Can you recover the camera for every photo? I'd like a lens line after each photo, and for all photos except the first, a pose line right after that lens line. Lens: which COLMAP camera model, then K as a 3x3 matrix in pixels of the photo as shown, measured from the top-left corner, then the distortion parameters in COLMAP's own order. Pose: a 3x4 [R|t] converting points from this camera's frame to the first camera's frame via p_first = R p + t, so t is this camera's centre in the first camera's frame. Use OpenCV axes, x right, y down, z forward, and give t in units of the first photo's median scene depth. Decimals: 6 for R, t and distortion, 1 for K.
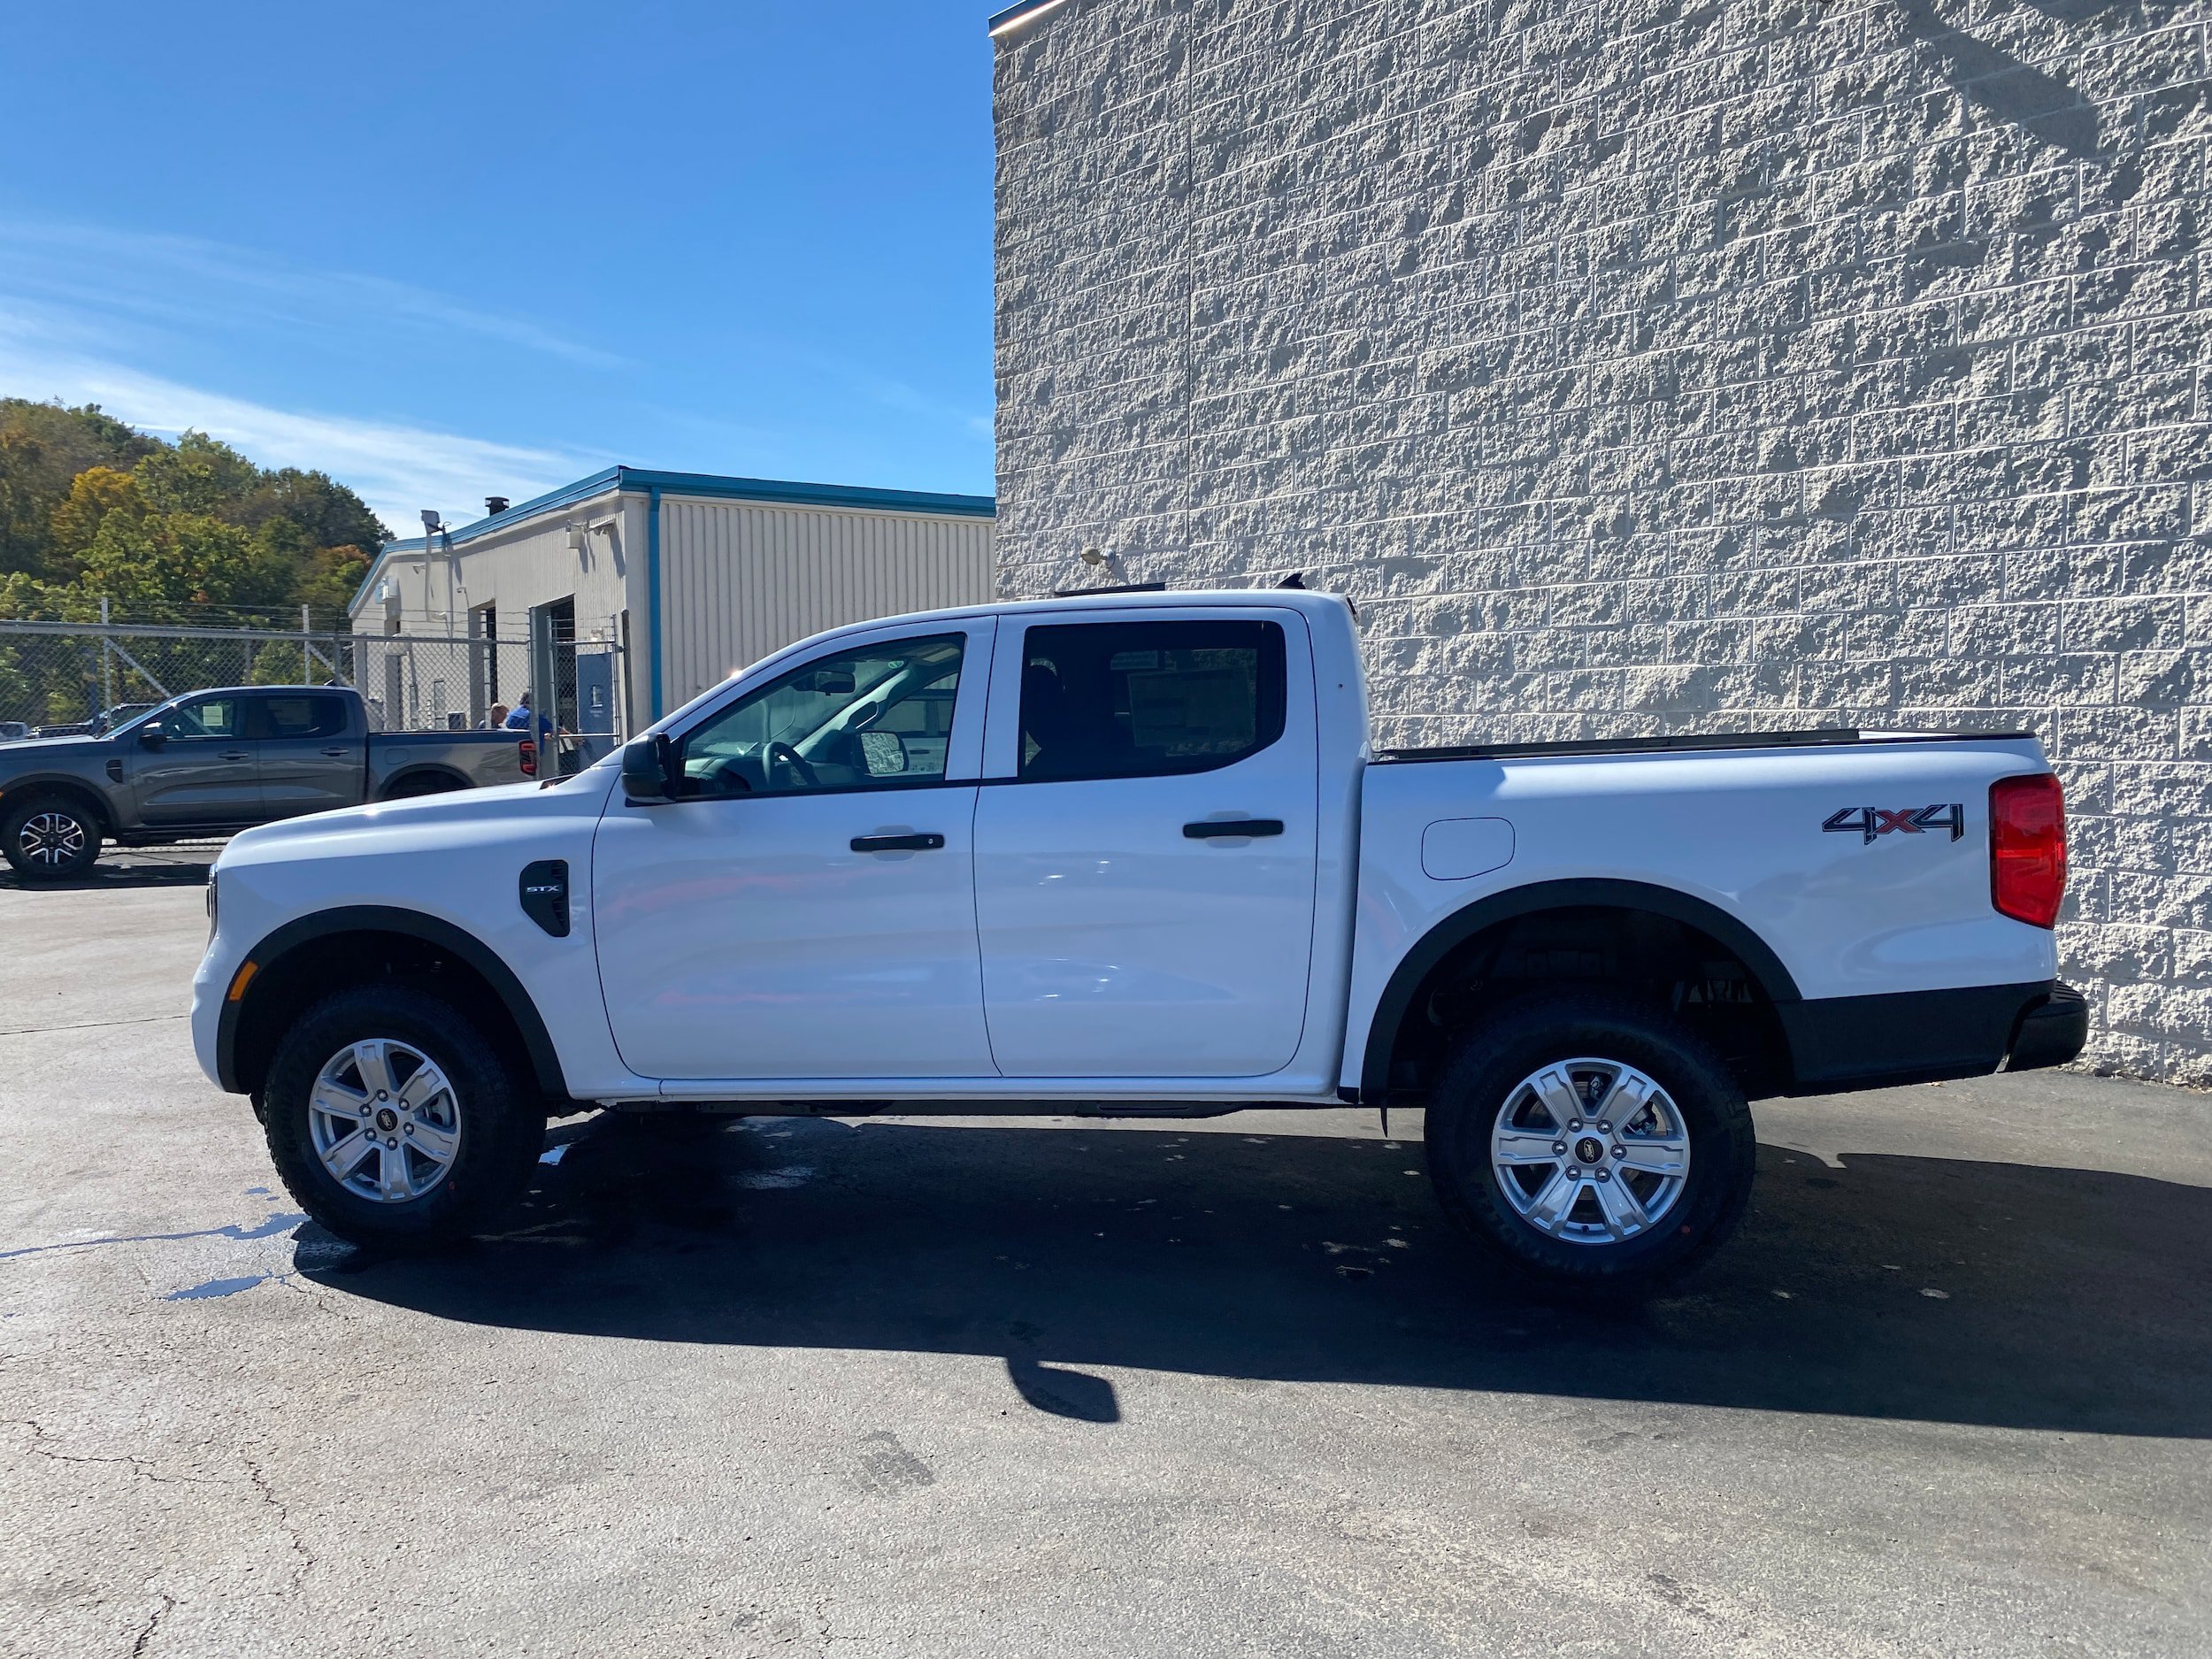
lens RADIAL K [[1679.0, 0, 1087.4], [0, 1679.0, 874.2], [0, 0, 1]] dist [0.023669, -0.018234]
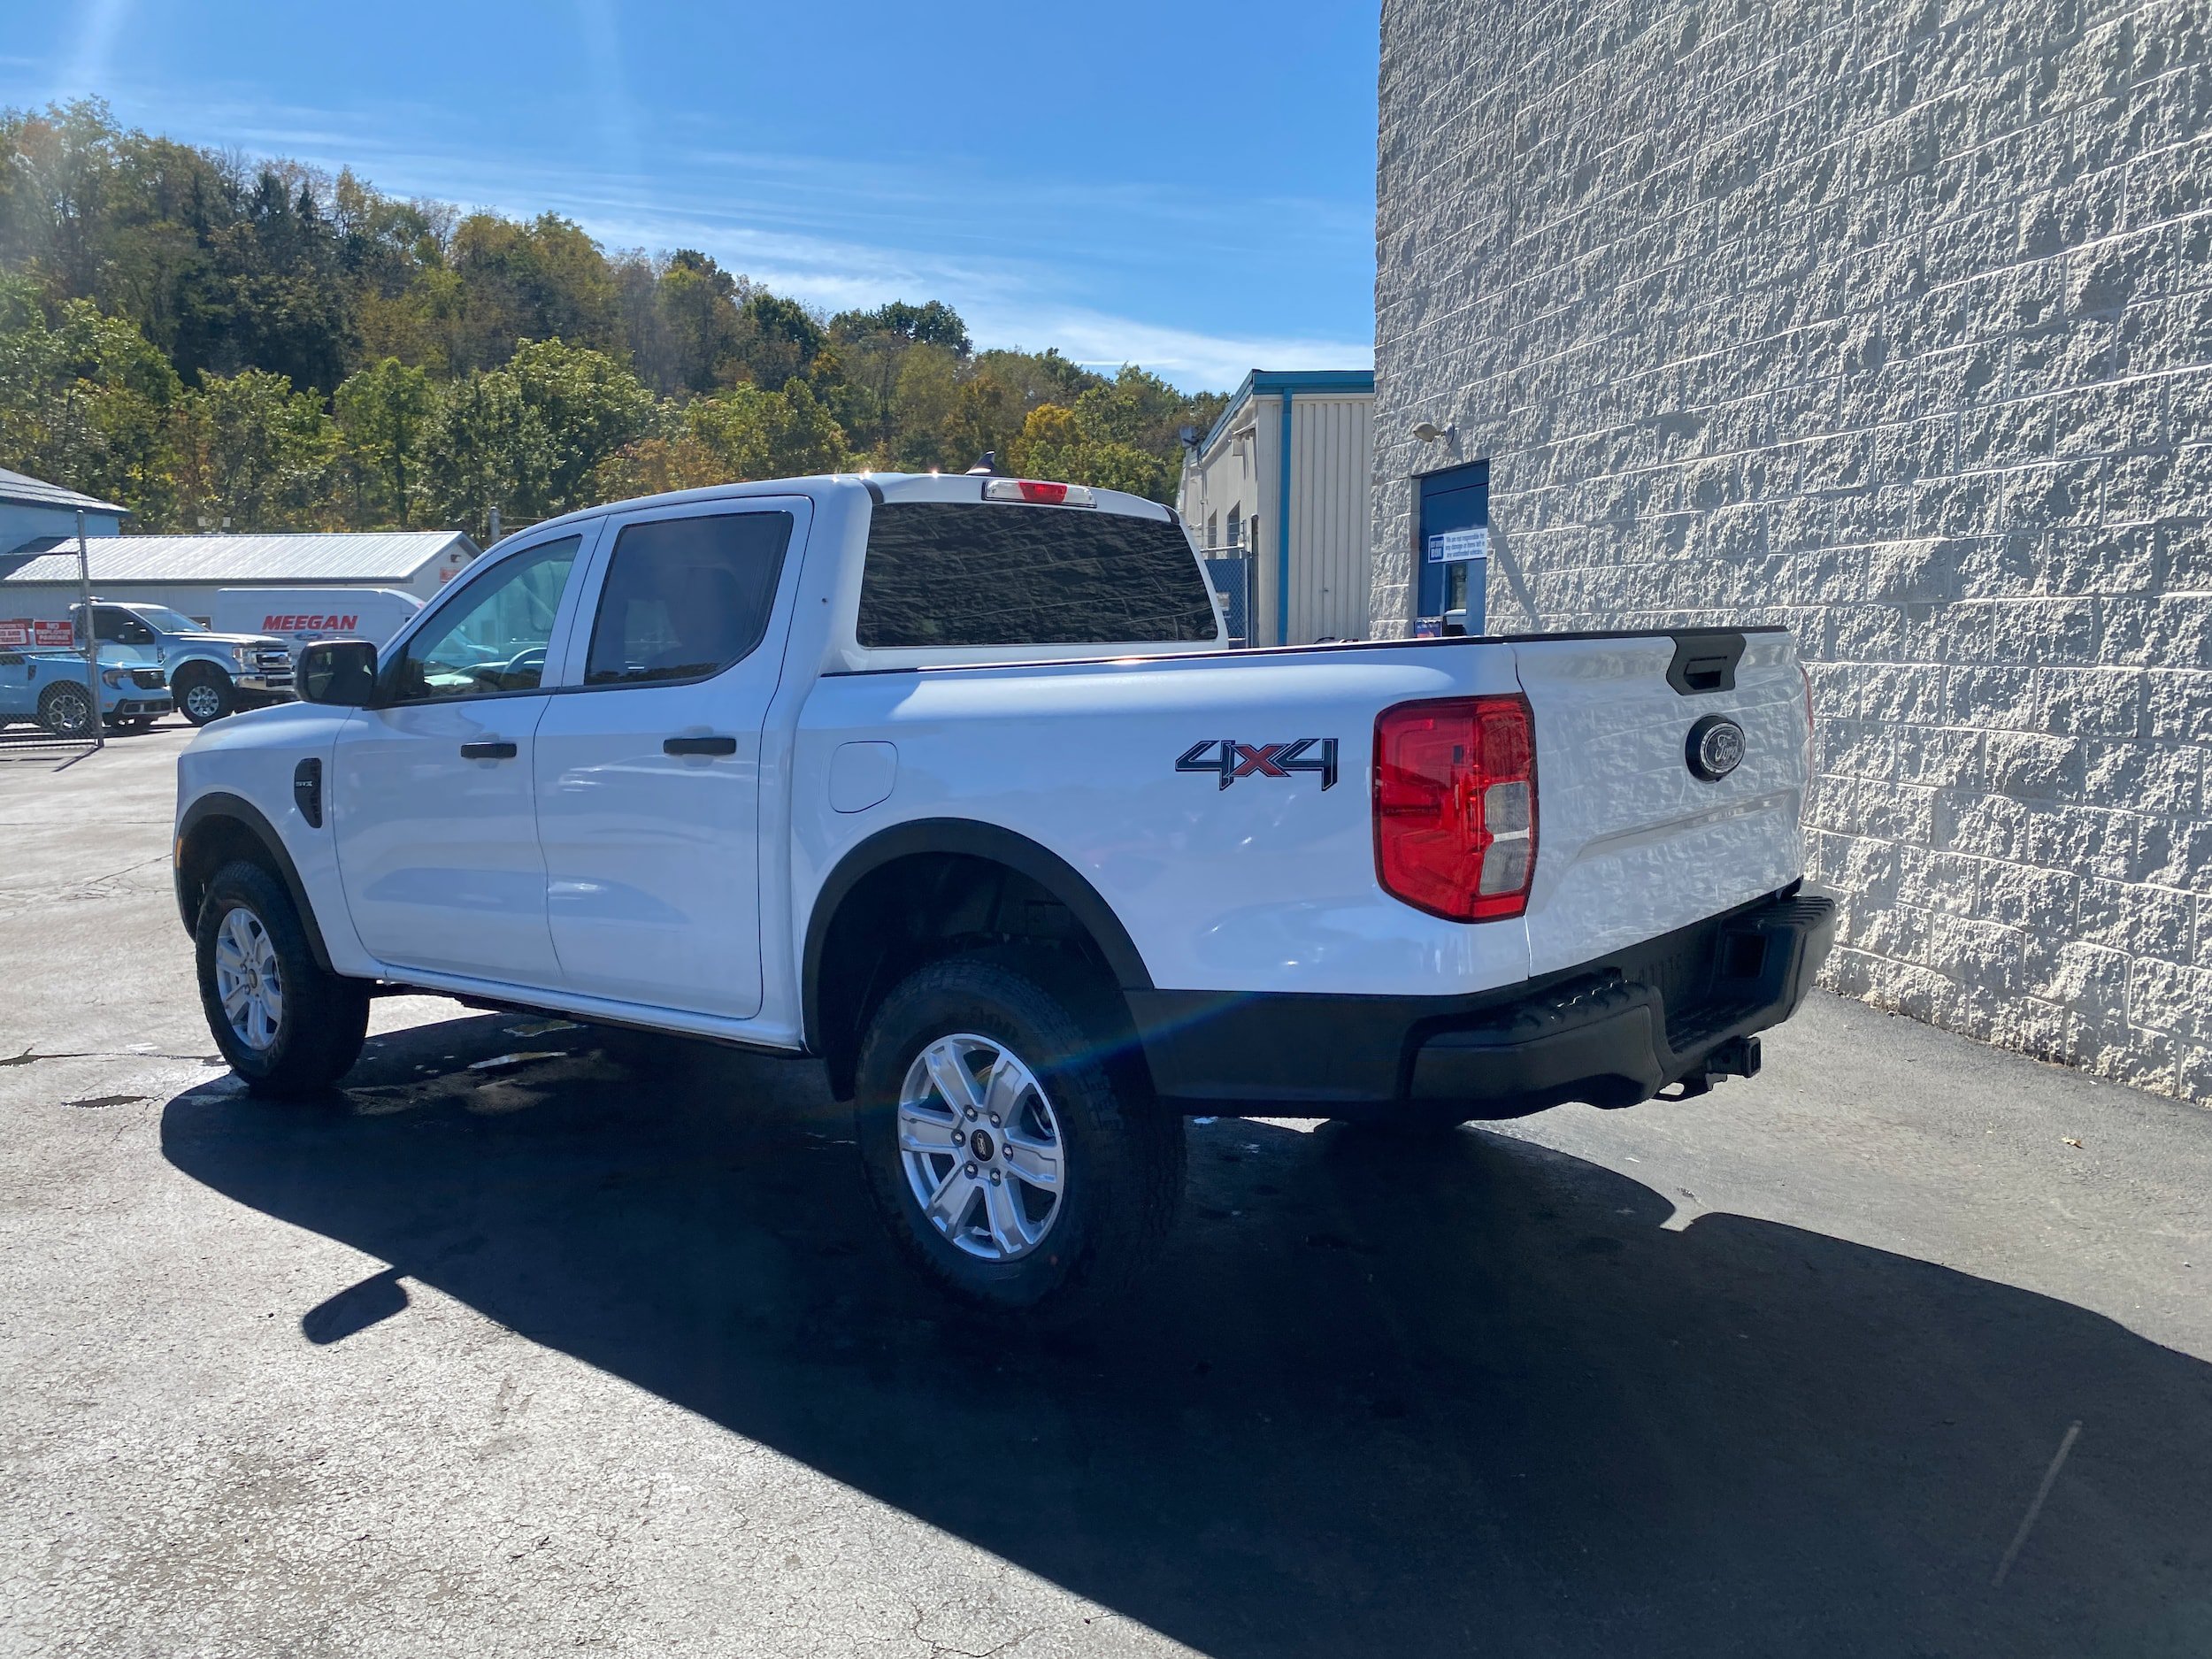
lens RADIAL K [[1679.0, 0, 1093.5], [0, 1679.0, 878.0], [0, 0, 1]] dist [0.023669, -0.018234]
pose [[0.871647, 0.063597, -0.485991, 0.405656], [-0.033977, 0.997001, 0.069529, -0.014911], [0.488955, -0.044093, 0.871194, 0.170971]]
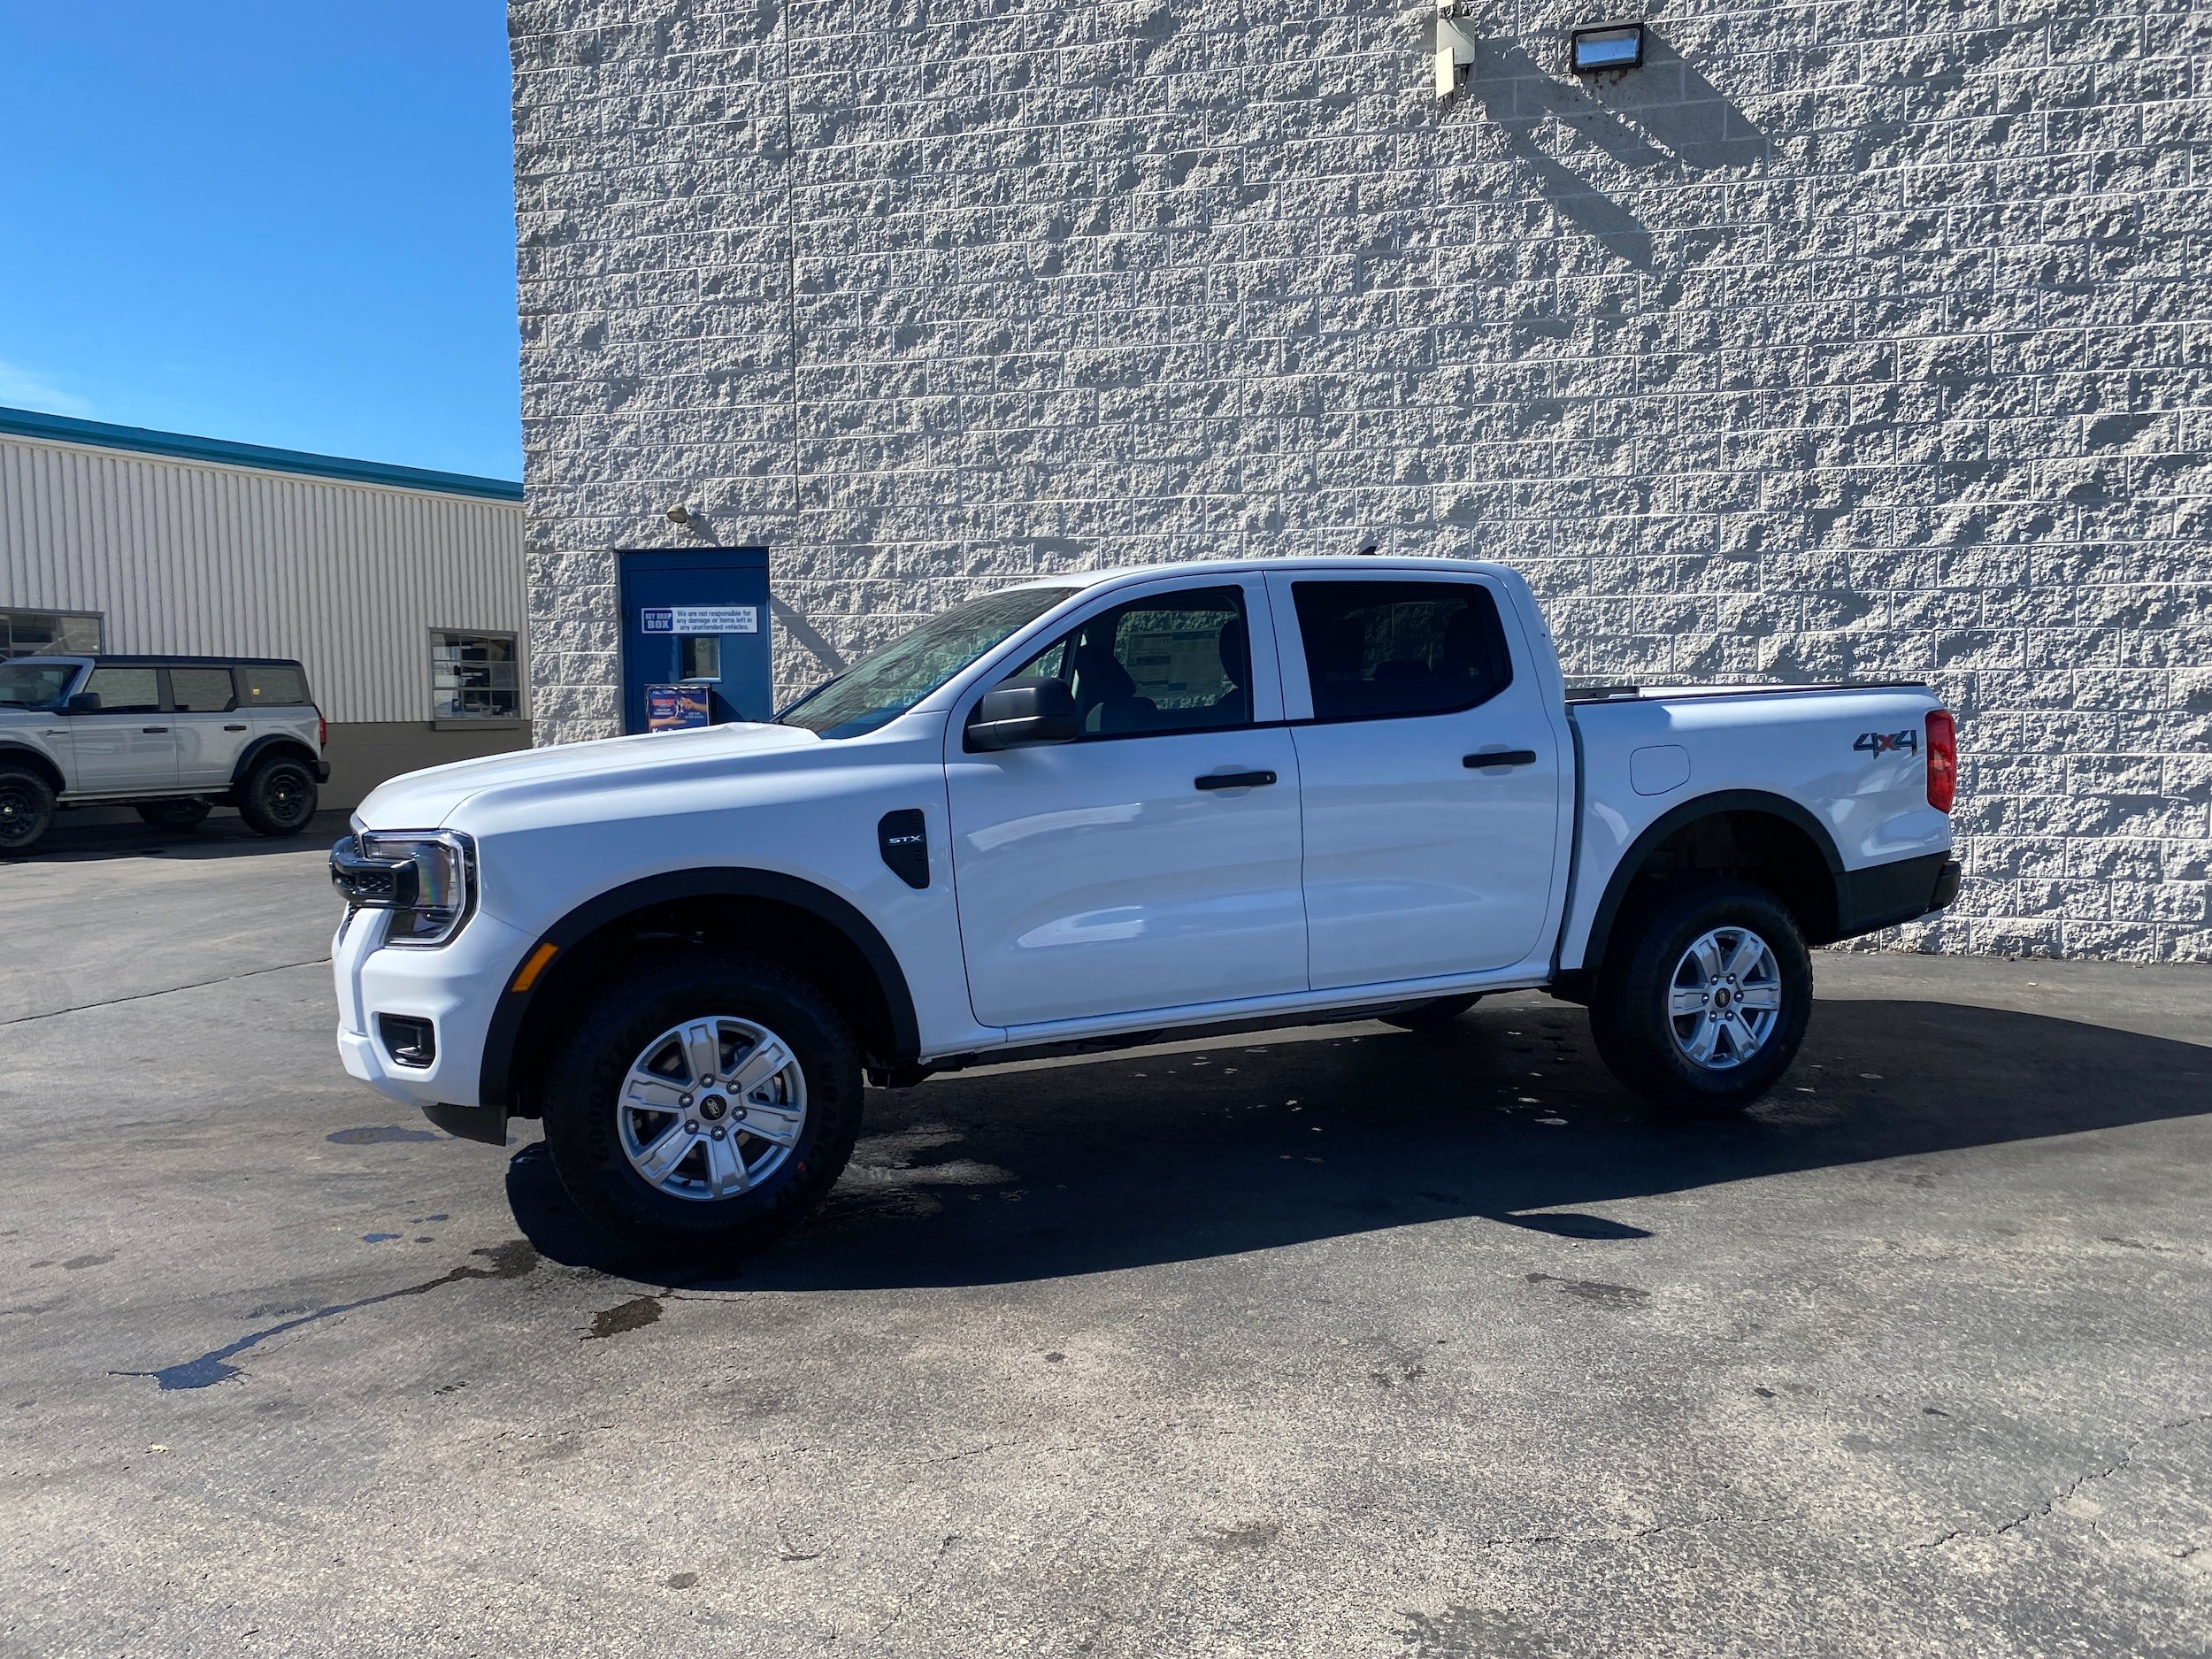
lens RADIAL K [[1679.0, 0, 1086.9], [0, 1679.0, 876.1], [0, 0, 1]] dist [0.023669, -0.018234]
pose [[0.839924, -0.054797, 0.539930, -0.452088], [0.050323, 0.998467, 0.023051, 0.007657], [-0.540365, 0.007810, 0.841394, 0.087404]]
